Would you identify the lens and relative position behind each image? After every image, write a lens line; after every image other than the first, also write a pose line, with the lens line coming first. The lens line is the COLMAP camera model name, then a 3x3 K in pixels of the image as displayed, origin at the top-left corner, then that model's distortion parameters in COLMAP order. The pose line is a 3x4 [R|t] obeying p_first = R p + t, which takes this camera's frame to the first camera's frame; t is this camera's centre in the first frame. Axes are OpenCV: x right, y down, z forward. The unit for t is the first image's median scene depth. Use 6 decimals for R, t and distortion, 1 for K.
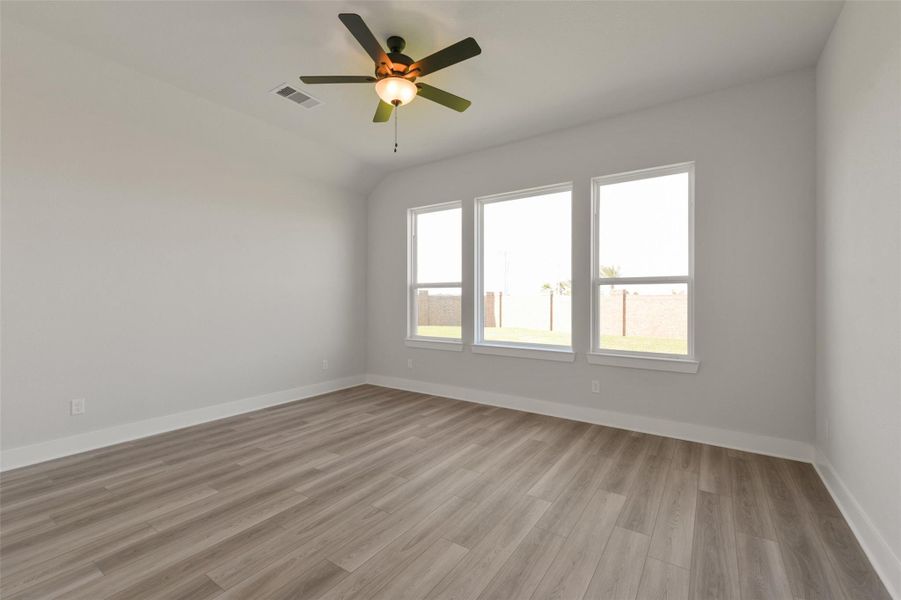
lens RADIAL K [[384.5, 0, 453.2], [0, 384.5, 307.8], [0, 0, 1]] dist [0.008220, 0.000219]
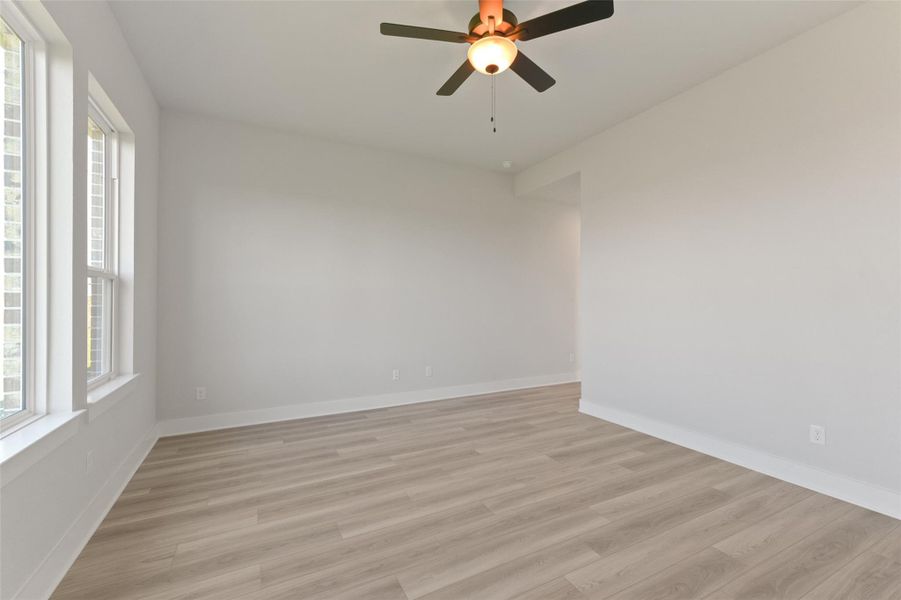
lens RADIAL K [[384.5, 0, 453.2], [0, 384.5, 307.8], [0, 0, 1]] dist [0.008220, 0.000219]
pose [[-0.879299, -0.010562, 0.476153, -0.508265], [0.006705, 0.999380, 0.034549, -0.034617], [-0.476223, 0.033572, -0.878684, 1.900672]]
